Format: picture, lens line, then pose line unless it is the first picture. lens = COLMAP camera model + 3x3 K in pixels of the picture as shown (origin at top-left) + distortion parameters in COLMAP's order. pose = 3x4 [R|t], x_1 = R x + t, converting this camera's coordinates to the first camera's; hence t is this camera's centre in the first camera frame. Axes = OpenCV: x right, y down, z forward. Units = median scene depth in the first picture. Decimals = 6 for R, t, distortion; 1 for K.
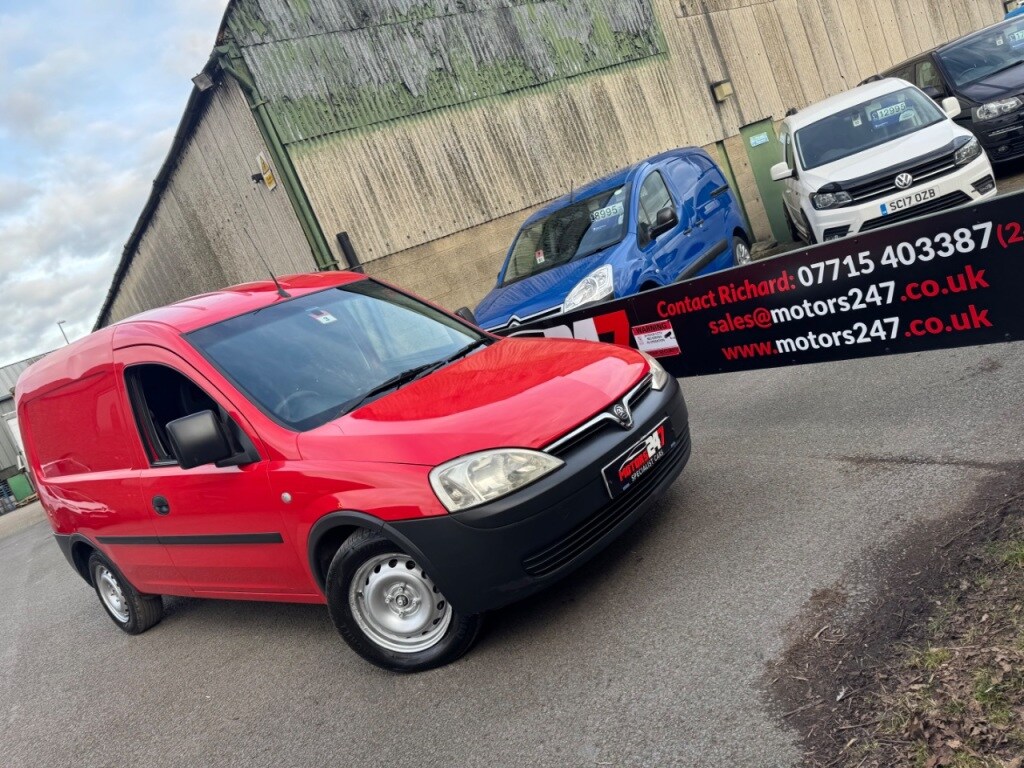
lens RADIAL K [[723.7, 0, 512.3], [0, 723.7, 387.0], [0, 0, 1]] dist [0.035109, -0.042274]
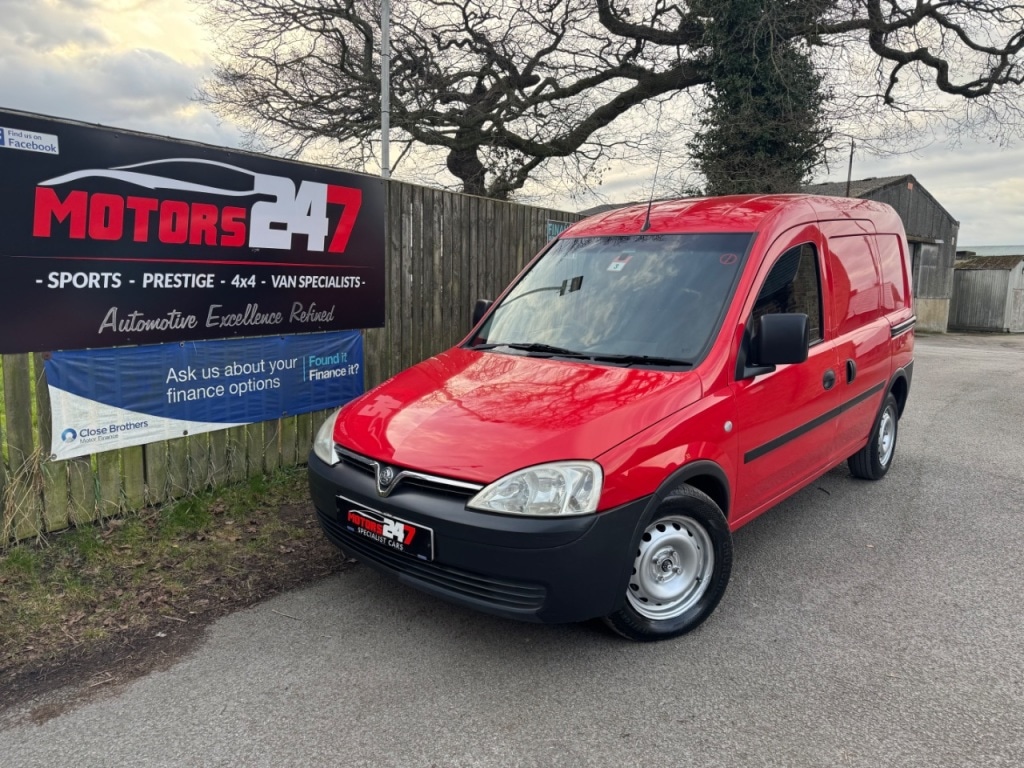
lens RADIAL K [[723.7, 0, 513.8], [0, 723.7, 376.9], [0, 0, 1]] dist [0.035109, -0.042274]
pose [[-0.937046, 0.348989, -0.012299, -0.194747], [0.329047, 0.894197, 0.303547, -0.131368], [0.116932, 0.280390, -0.952737, 1.163079]]
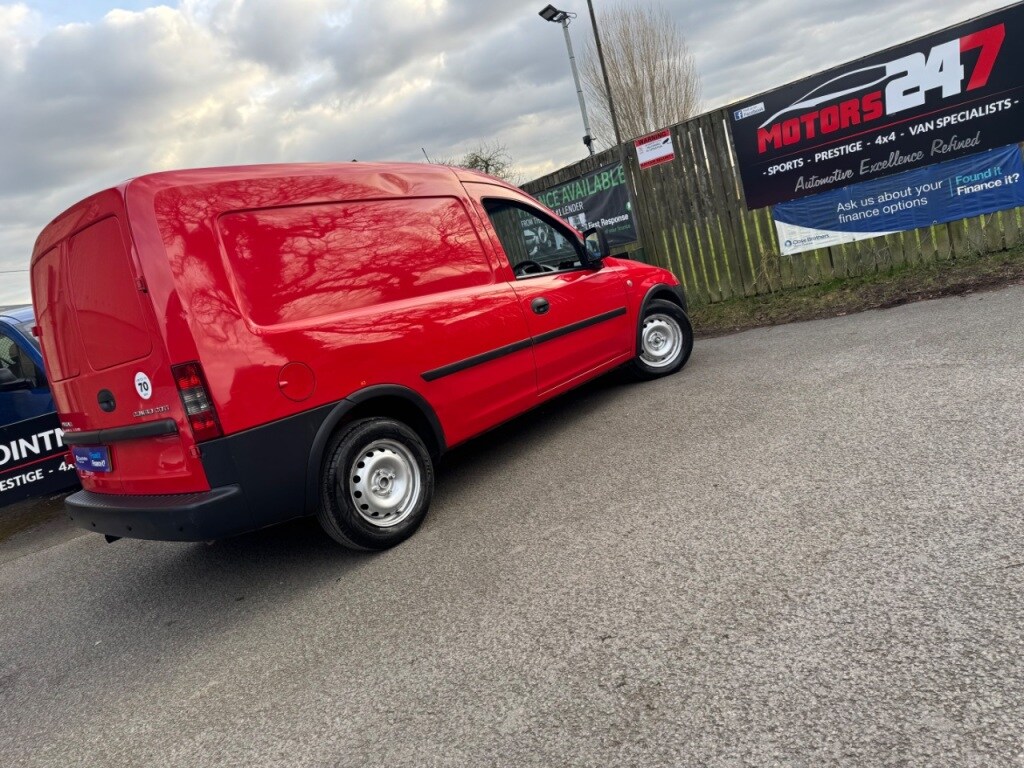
lens RADIAL K [[723.7, 0, 516.8], [0, 723.7, 383.2], [0, 0, 1]] dist [0.035109, -0.042274]
pose [[0.096585, 0.179117, 0.979075, -1.553152], [0.383322, 0.901105, -0.202667, 0.481022], [-0.918551, 0.394876, 0.018374, 1.012611]]
